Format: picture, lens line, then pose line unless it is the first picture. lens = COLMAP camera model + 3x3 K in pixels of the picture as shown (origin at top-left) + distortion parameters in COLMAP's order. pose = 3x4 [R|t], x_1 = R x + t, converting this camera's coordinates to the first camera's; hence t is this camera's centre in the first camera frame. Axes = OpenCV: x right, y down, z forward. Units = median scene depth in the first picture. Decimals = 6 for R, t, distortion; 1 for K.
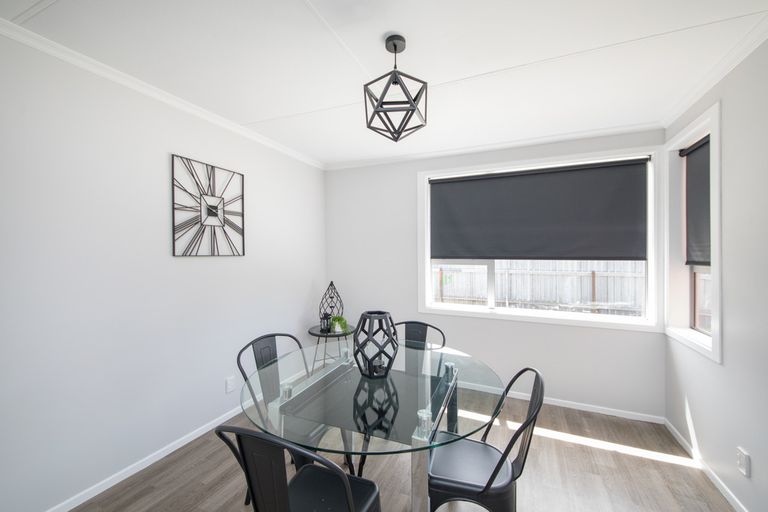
lens RADIAL K [[305.8, 0, 382.0], [0, 305.8, 257.9], [0, 0, 1]] dist [0.043258, 0.000395]
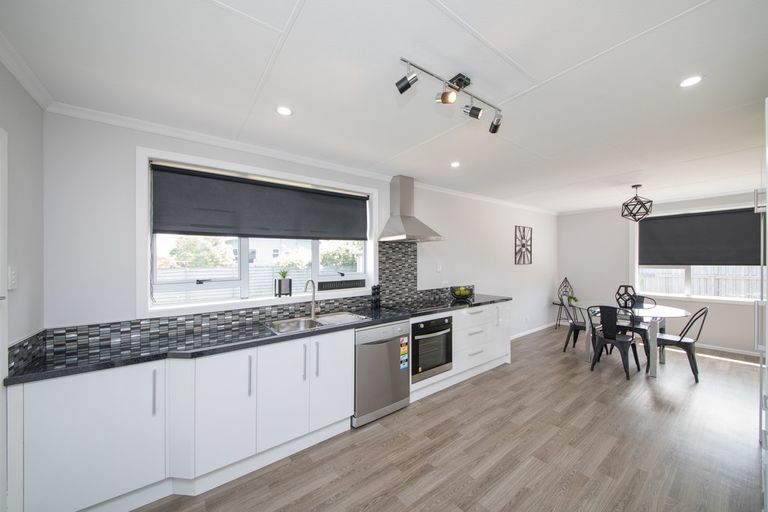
lens RADIAL K [[270.0, 0, 380.0], [0, 270.0, 264.7], [0, 0, 1]] dist [-0.000756, -0.000332]
pose [[0.873595, 0.000042, -0.486654, -0.502984], [0.002014, 0.999991, 0.003703, -0.009708], [0.486650, -0.004215, 0.873587, -1.406839]]
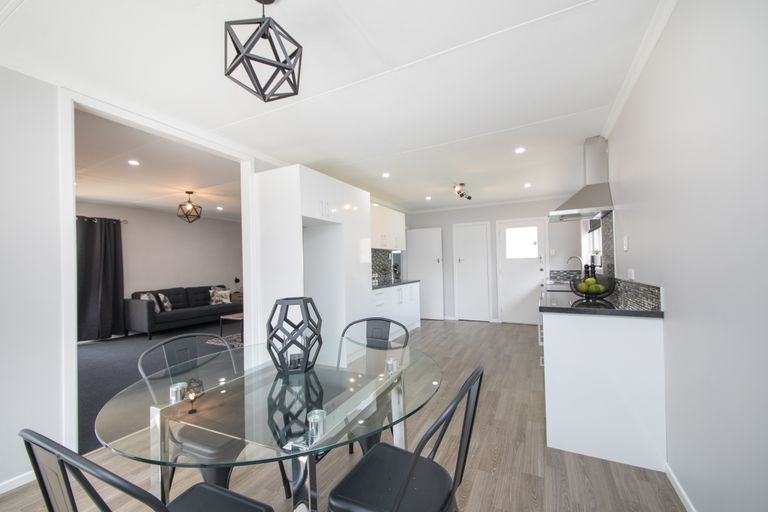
lens RADIAL K [[305.8, 0, 383.0], [0, 305.8, 256.1], [0, 0, 1]] dist [0.043258, 0.000395]
pose [[-0.999426, 0.021522, 0.026181, -0.052525], [0.021223, 0.999707, -0.011622, 0.039411], [-0.026424, -0.011060, -0.999590, 1.141663]]
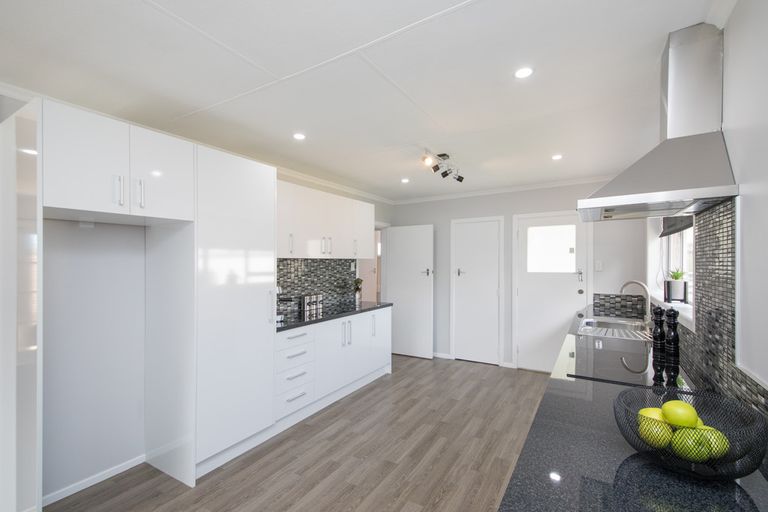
lens RADIAL K [[339.9, 0, 385.0], [0, 339.9, 260.4], [0, 0, 1]] dist [0.032166, -0.000141]
pose [[-0.994887, 0.004781, 0.100881, -0.362584], [0.006003, 0.999912, 0.011807, -0.029210], [-0.100815, 0.012352, -0.994828, 0.613677]]
